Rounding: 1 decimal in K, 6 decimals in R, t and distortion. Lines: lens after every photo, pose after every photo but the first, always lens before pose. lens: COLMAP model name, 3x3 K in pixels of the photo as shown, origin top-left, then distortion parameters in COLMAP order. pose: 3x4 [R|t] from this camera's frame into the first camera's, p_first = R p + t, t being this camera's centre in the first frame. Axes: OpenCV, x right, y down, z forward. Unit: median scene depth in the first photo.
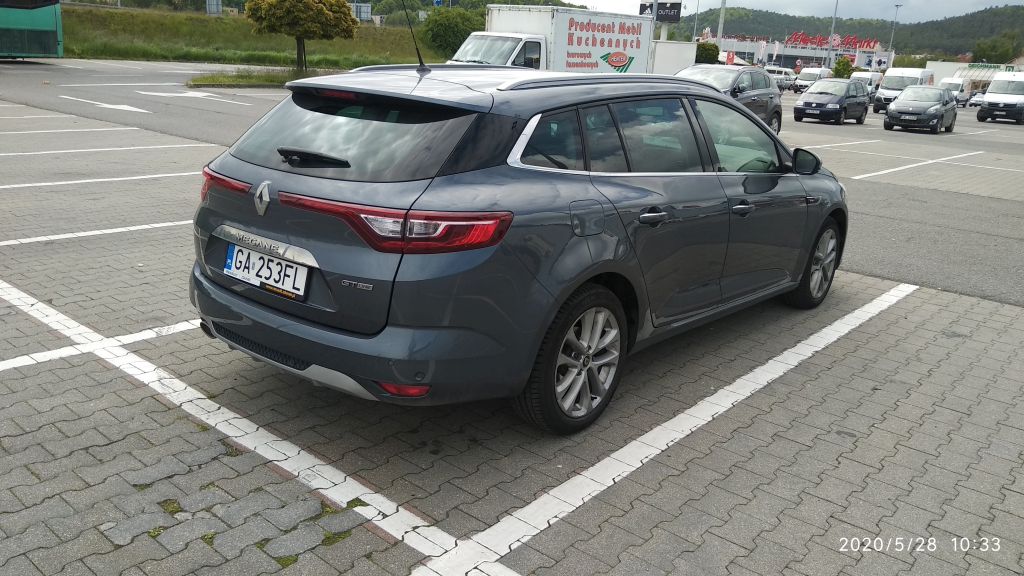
lens RADIAL K [[800.3, 0, 516.8], [0, 800.3, 290.9], [0, 0, 1]] dist [-0.005326, -0.021687]
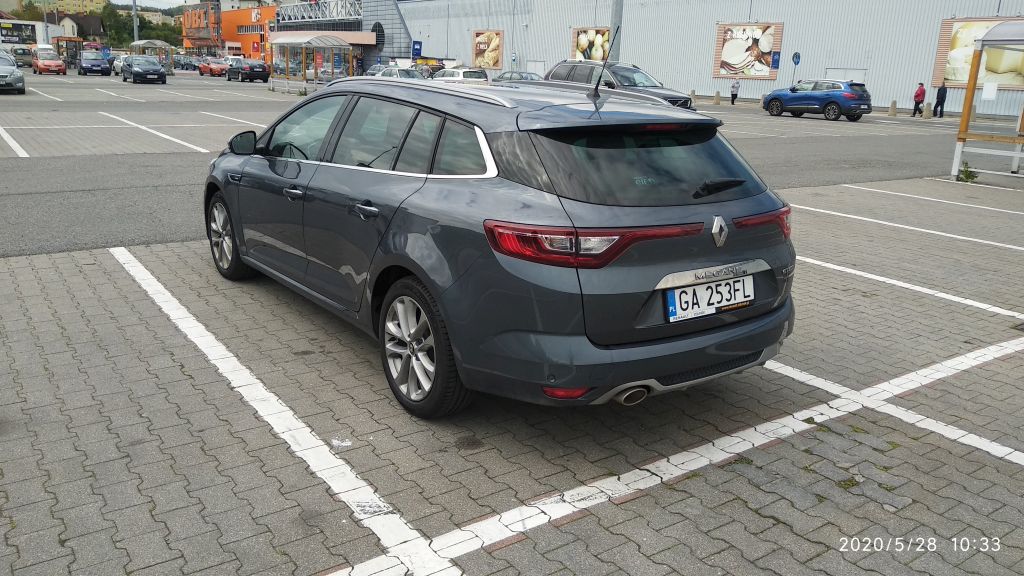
lens RADIAL K [[800.3, 0, 515.9], [0, 800.3, 288.0], [0, 0, 1]] dist [-0.005326, -0.021687]
pose [[0.248345, -0.300792, 0.920787, -1.284711], [0.241713, 0.939740, 0.241792, -0.339280], [-0.938030, 0.162518, 0.306085, 0.861772]]
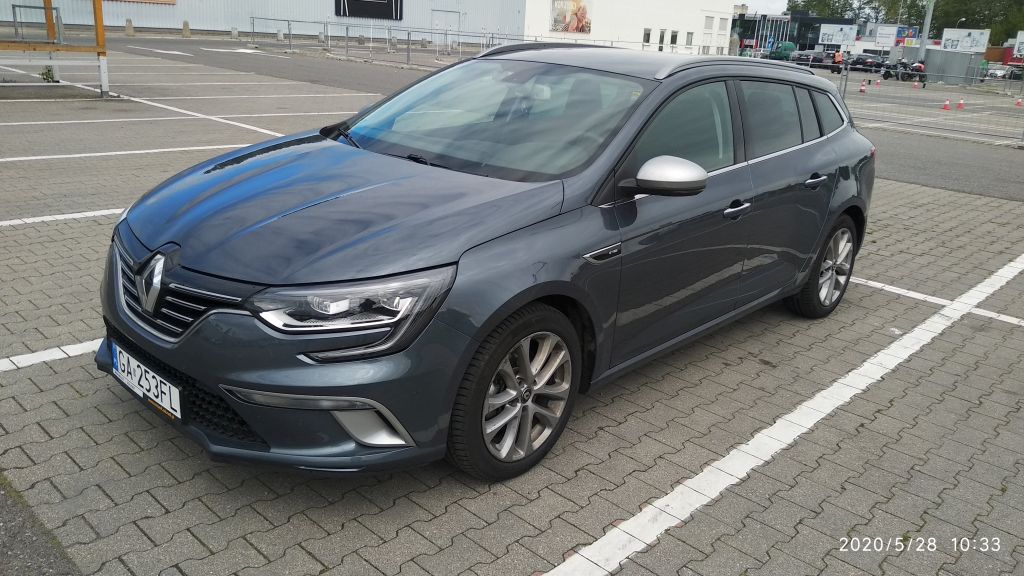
lens RADIAL K [[800.3, 0, 522.0], [0, 800.3, 287.2], [0, 0, 1]] dist [-0.005326, -0.021687]
pose [[-0.990538, -0.137230, 0.001436, 0.243827], [-0.113799, 0.827174, 0.550303, -0.748238], [-0.076706, 0.544933, -0.834964, 2.657367]]
